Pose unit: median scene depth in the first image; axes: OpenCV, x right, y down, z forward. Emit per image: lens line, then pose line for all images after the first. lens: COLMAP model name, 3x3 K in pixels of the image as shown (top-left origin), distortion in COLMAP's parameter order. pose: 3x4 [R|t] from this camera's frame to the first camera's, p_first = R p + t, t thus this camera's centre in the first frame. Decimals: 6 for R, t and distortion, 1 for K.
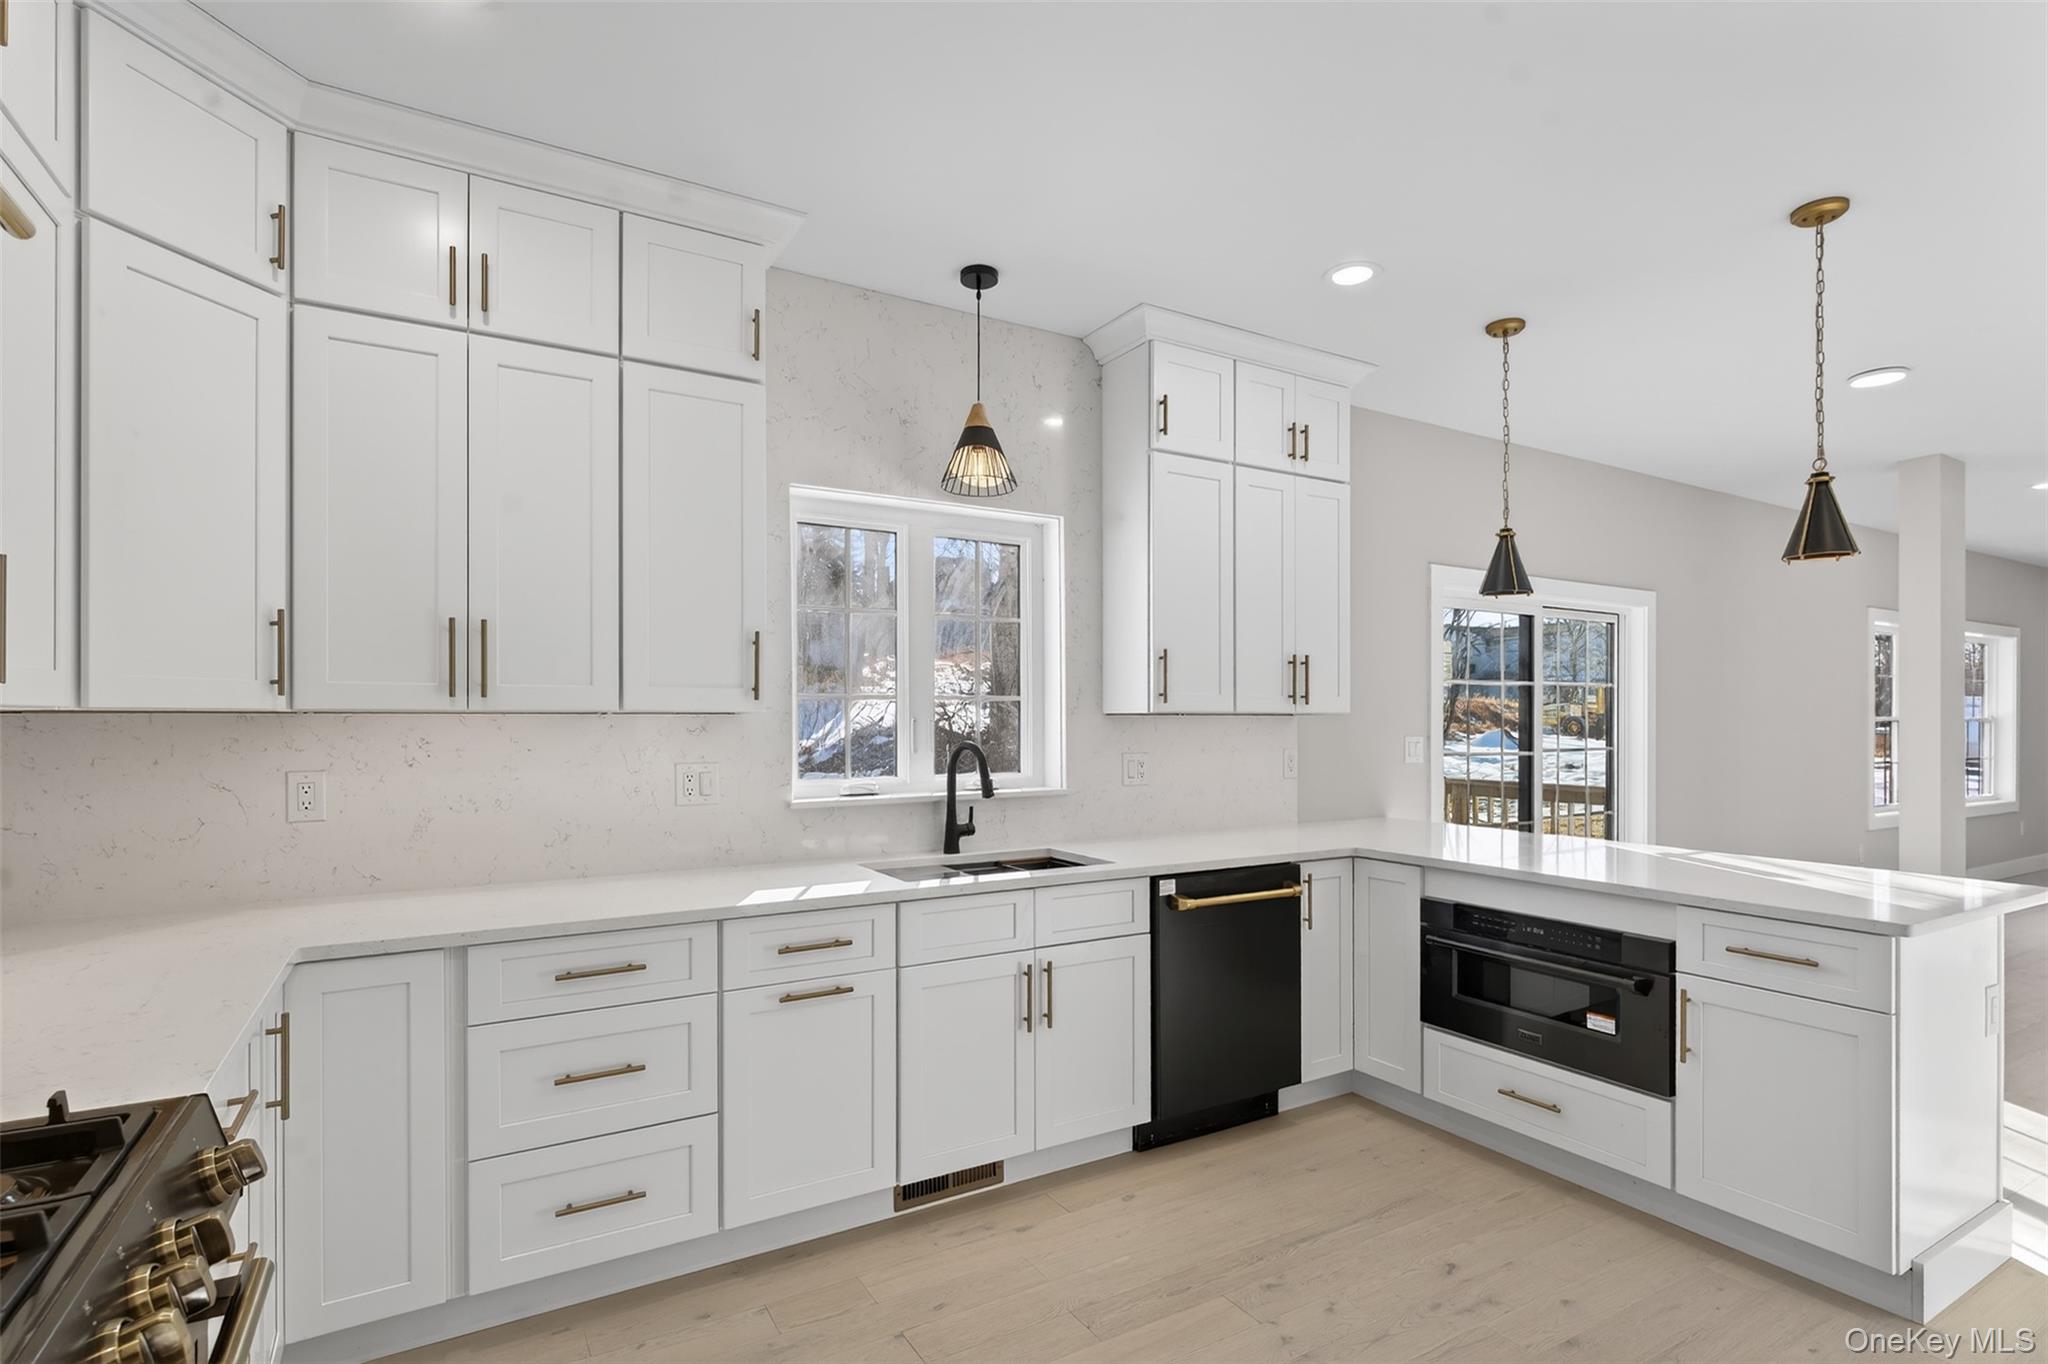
lens RADIAL K [[1000.3, 0, 1042.1], [0, 1000.3, 729.1], [0, 0, 1]] dist [0.006724, 0.000346]
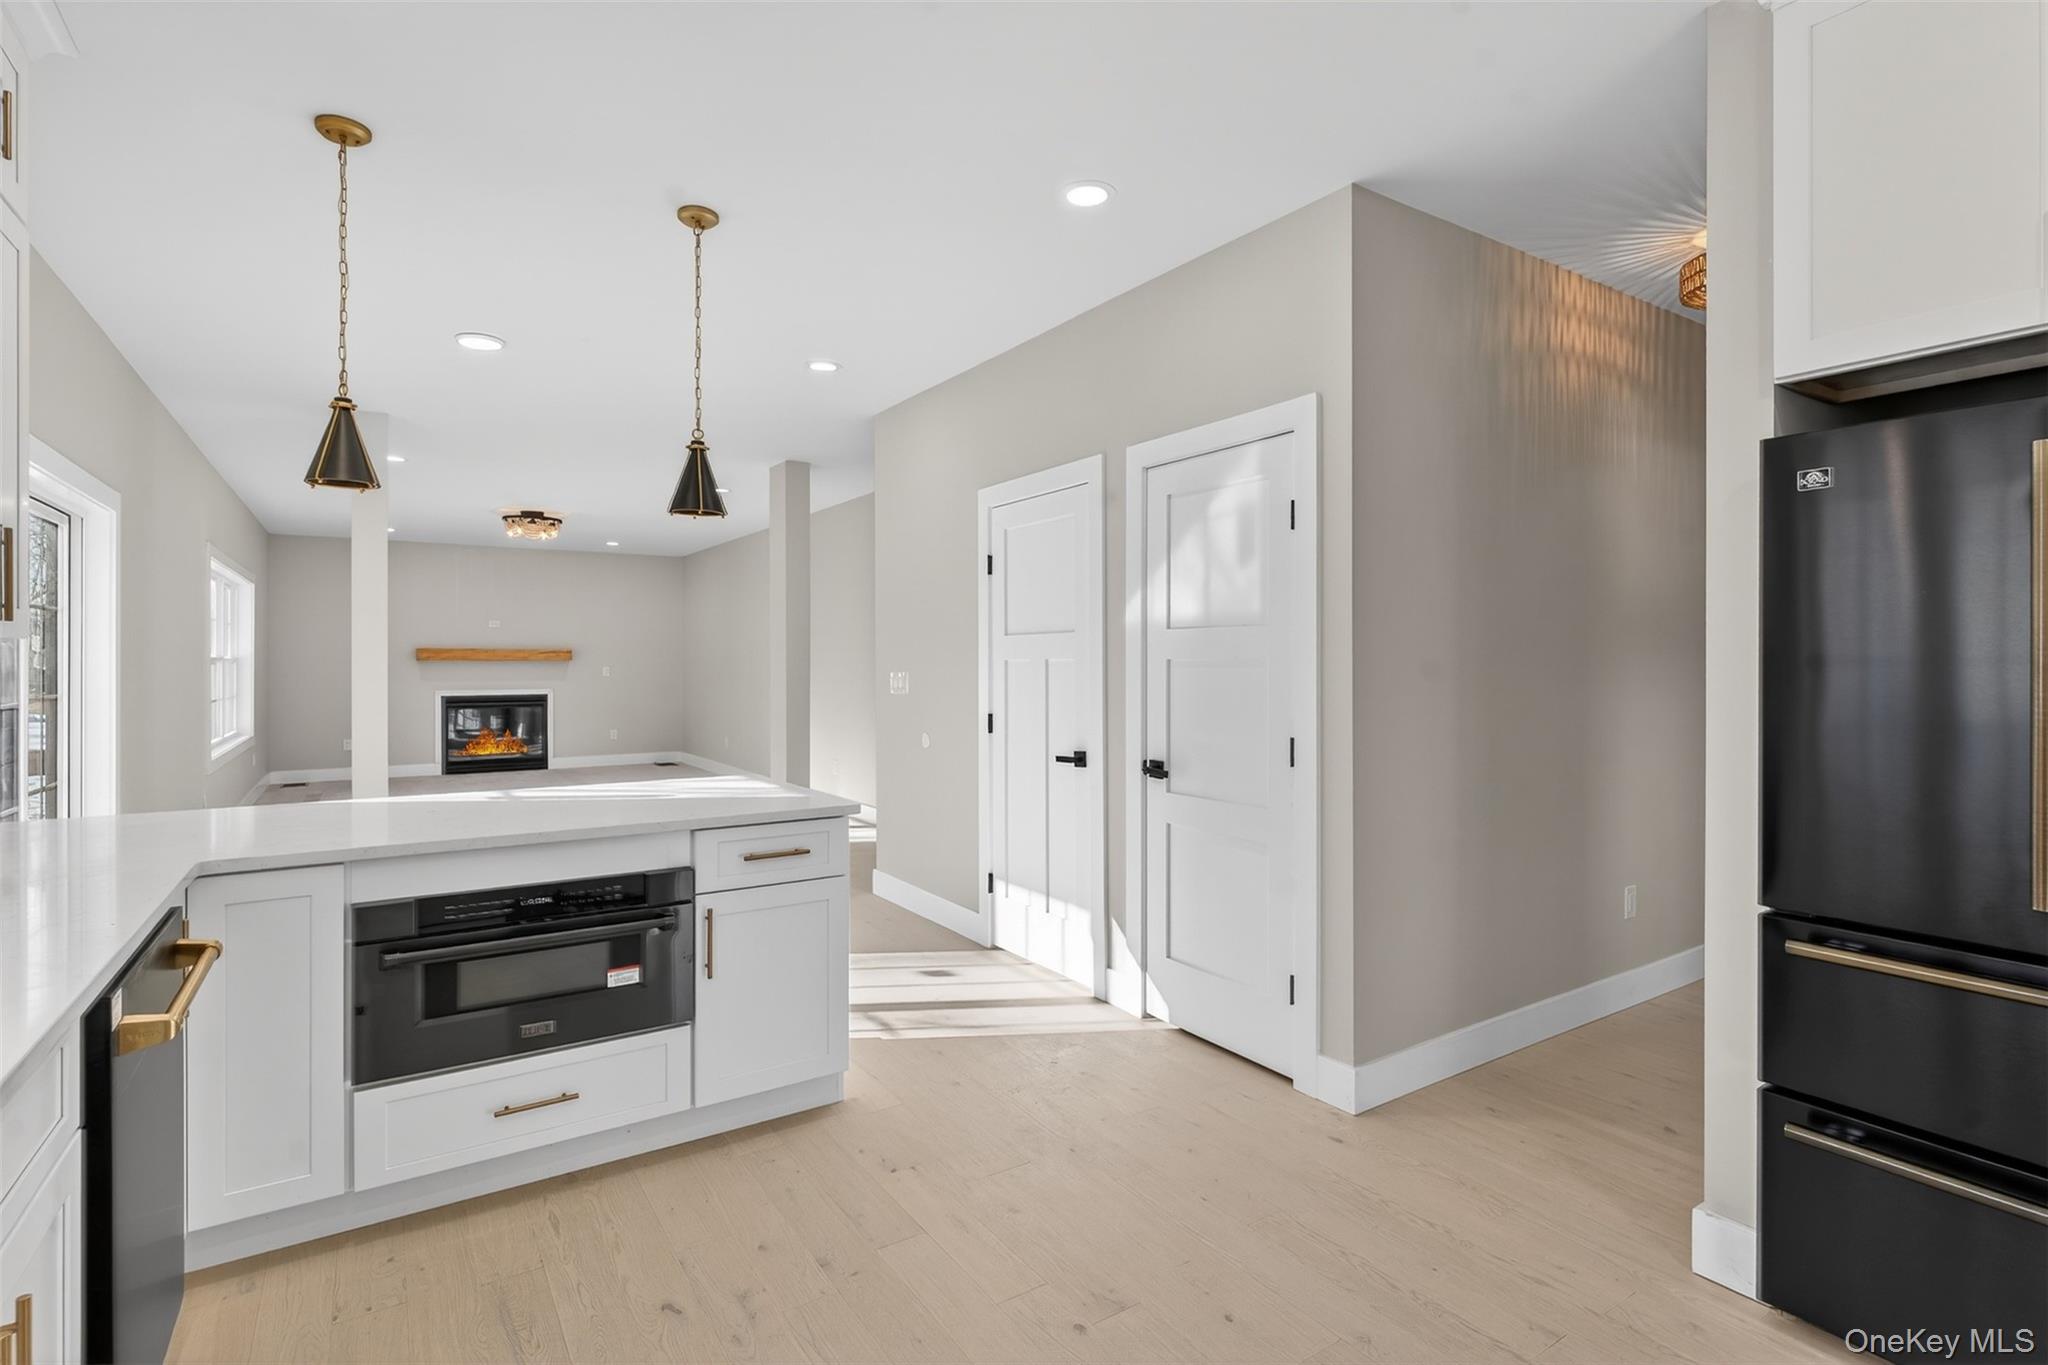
lens RADIAL K [[1000.3, 0, 1037.5], [0, 1000.3, 655.8], [0, 0, 1]] dist [0.006724, 0.000346]
pose [[-0.055011, 0.003789, 0.998479, -0.396791], [0.001716, 0.999992, -0.003700, -0.002214], [-0.998484, 0.001510, -0.055017, 0.658677]]
